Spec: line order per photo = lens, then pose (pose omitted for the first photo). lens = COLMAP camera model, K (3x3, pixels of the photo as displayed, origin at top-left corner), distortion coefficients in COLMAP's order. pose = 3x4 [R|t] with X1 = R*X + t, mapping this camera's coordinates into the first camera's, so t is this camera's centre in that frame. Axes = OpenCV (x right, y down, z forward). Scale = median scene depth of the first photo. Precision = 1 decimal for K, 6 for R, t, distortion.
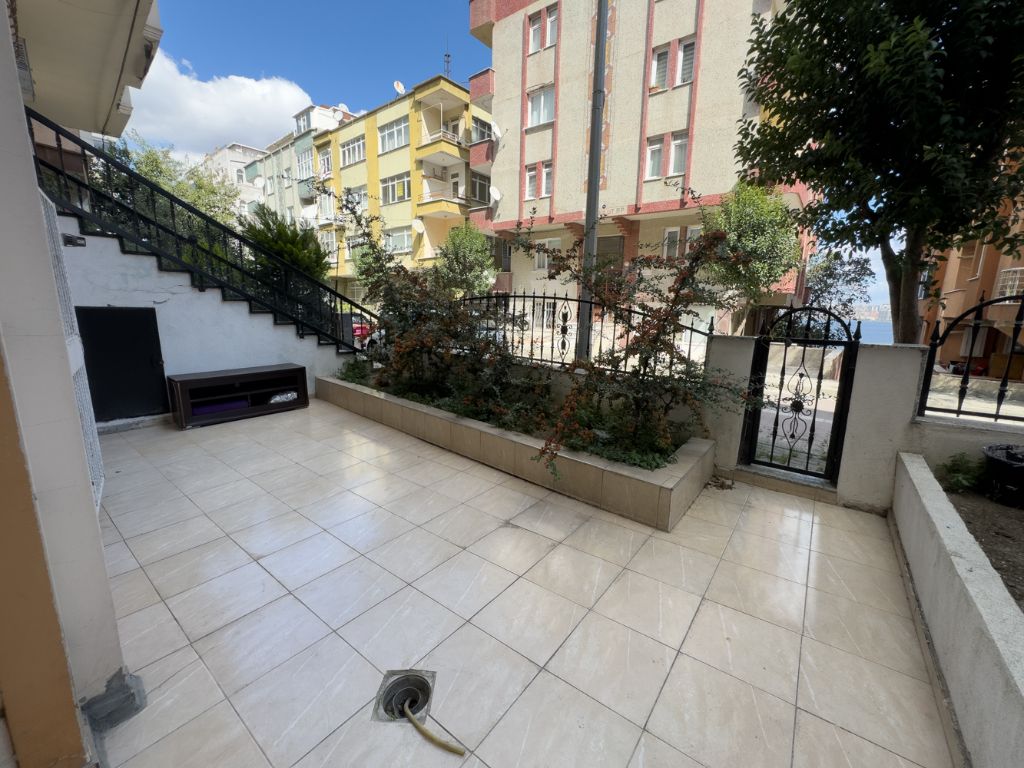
lens RADIAL K [[417.4, 0, 515.5], [0, 417.4, 379.8], [0, 0, 1]] dist [-0.033203, 0.013184]
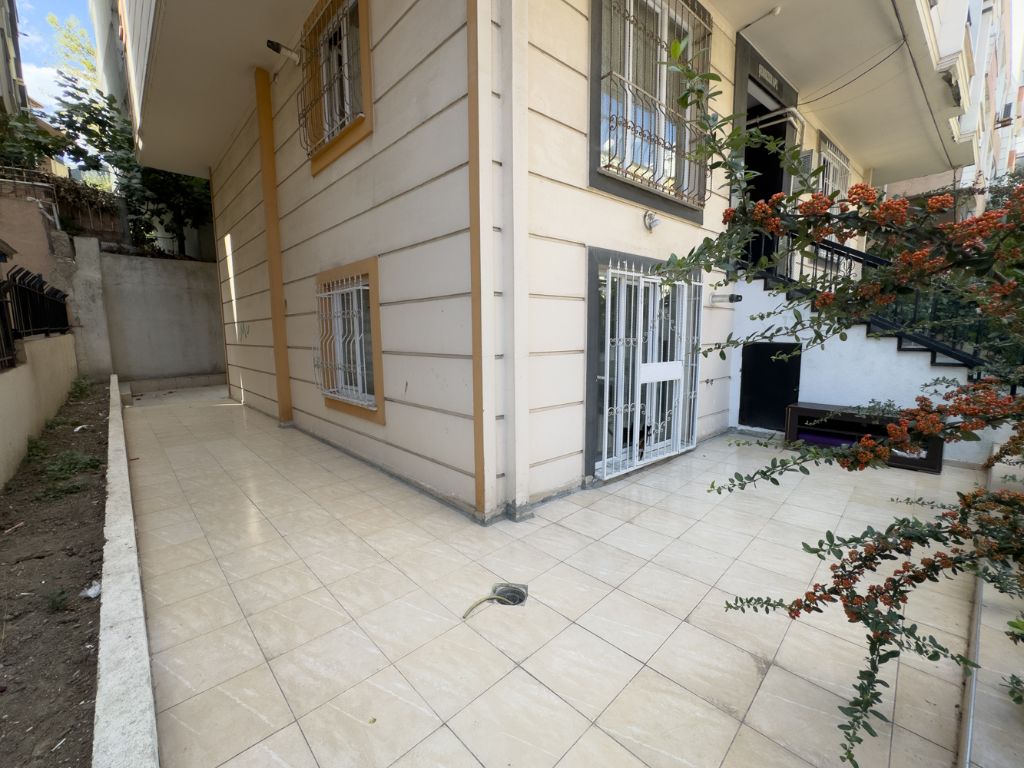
lens RADIAL K [[417.4, 0, 514.2], [0, 417.4, 382.8], [0, 0, 1]] dist [-0.033203, 0.013184]
pose [[-0.140416, 0.108605, -0.984118, 0.081360], [-0.169972, 0.976565, 0.132024, -0.016142], [0.975394, 0.185811, -0.118665, 0.071335]]
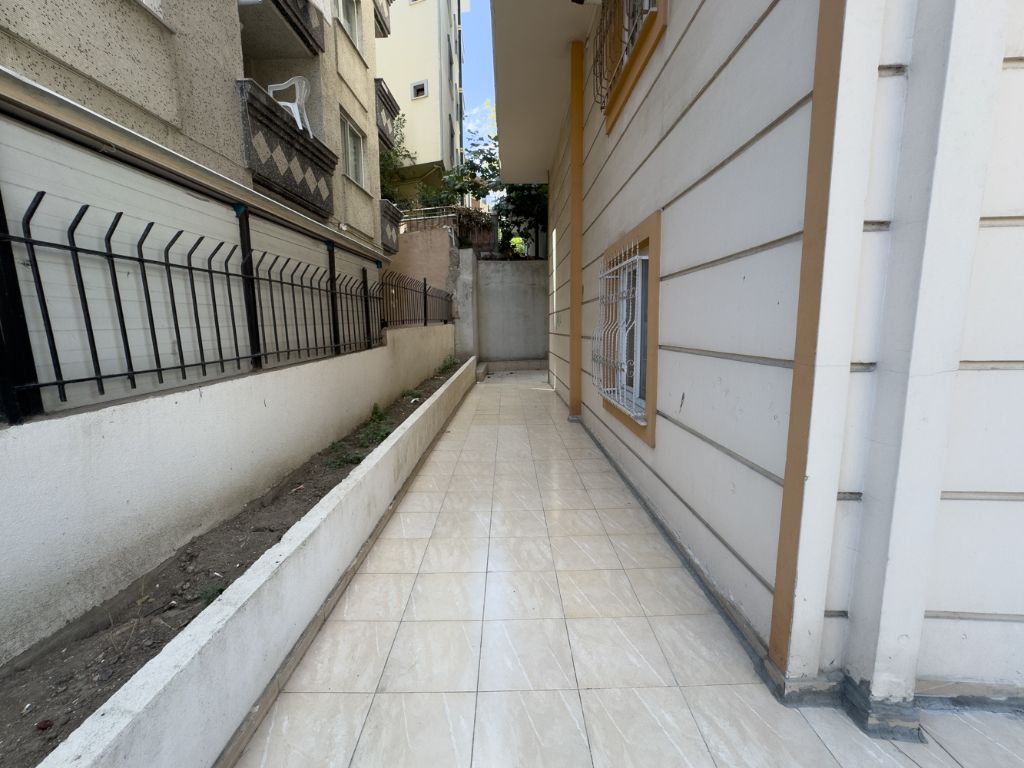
lens RADIAL K [[417.4, 0, 512.0], [0, 417.4, 383.3], [0, 0, 1]] dist [-0.033203, 0.013184]
pose [[-0.789497, 0.080010, -0.608517, 0.021977], [-0.106980, 0.958350, 0.264804, -0.013744], [0.604359, 0.274161, -0.748054, 0.063028]]
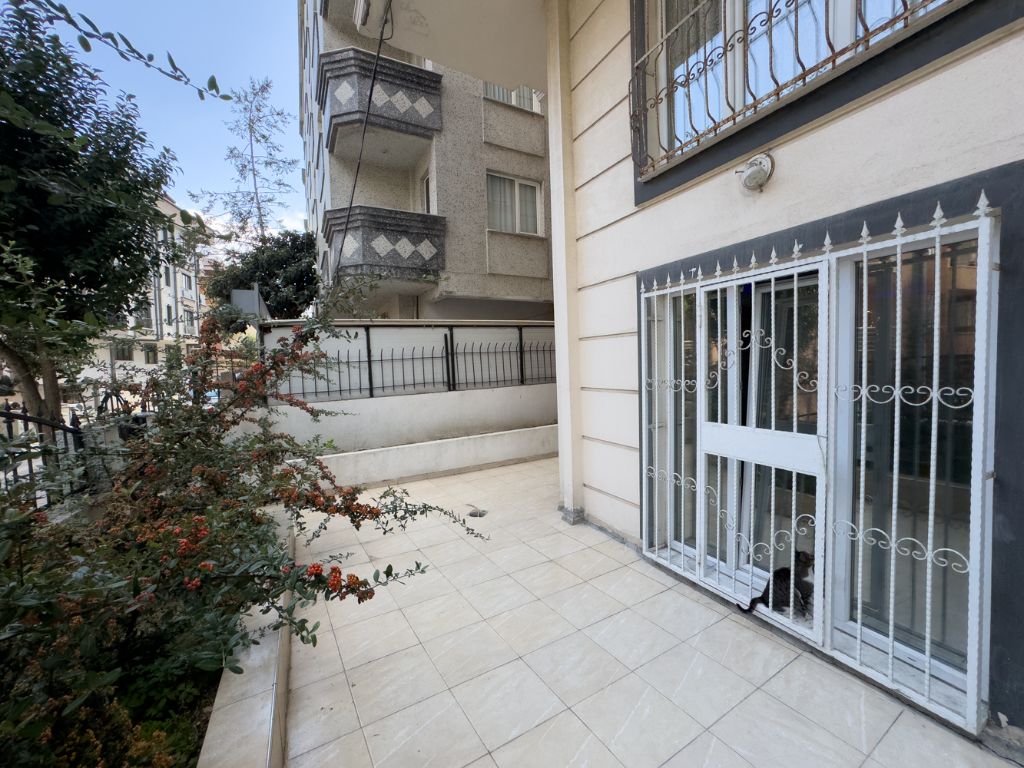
lens RADIAL K [[417.4, 0, 517.7], [0, 417.4, 384.0], [0, 0, 1]] dist [-0.033203, 0.013184]
pose [[-0.936502, -0.003852, 0.350642, -0.106087], [0.076983, 0.973287, 0.216301, -0.049801], [-0.342108, 0.229560, -0.911188, 0.228408]]
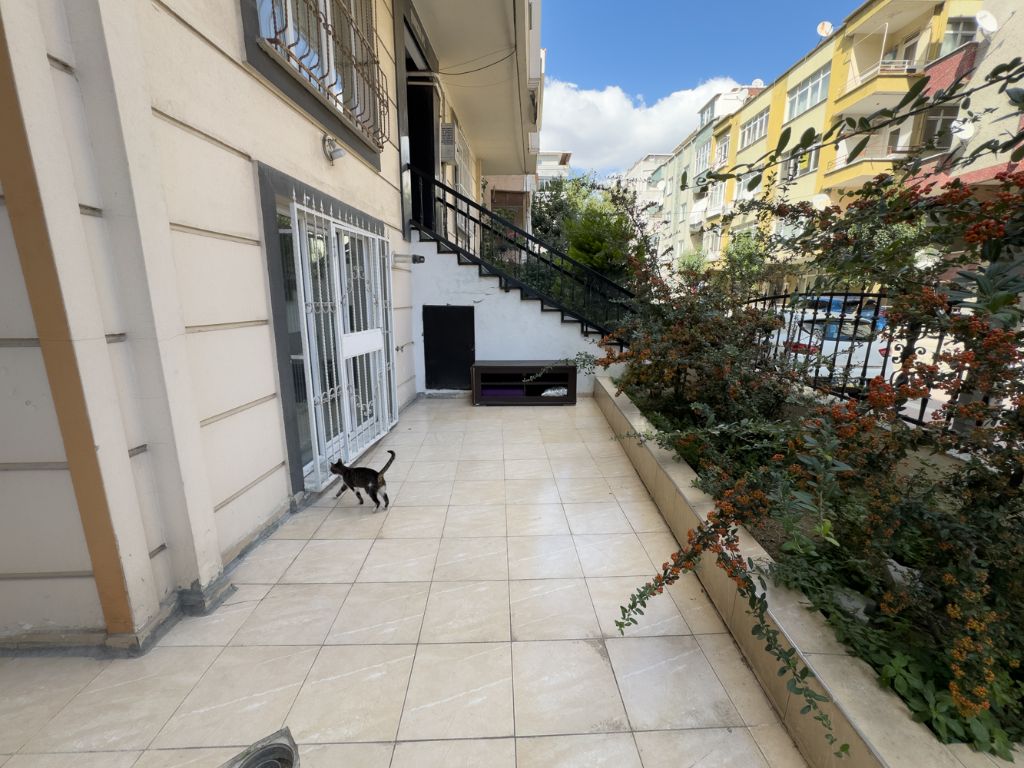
lens RADIAL K [[417.4, 0, 514.4], [0, 417.4, 383.0], [0, 0, 1]] dist [-0.033203, 0.013184]
pose [[0.634778, 0.145519, -0.758869, 0.041065], [-0.130432, 0.988193, 0.080390, -0.012221], [0.761607, 0.047951, 0.646263, 0.054815]]
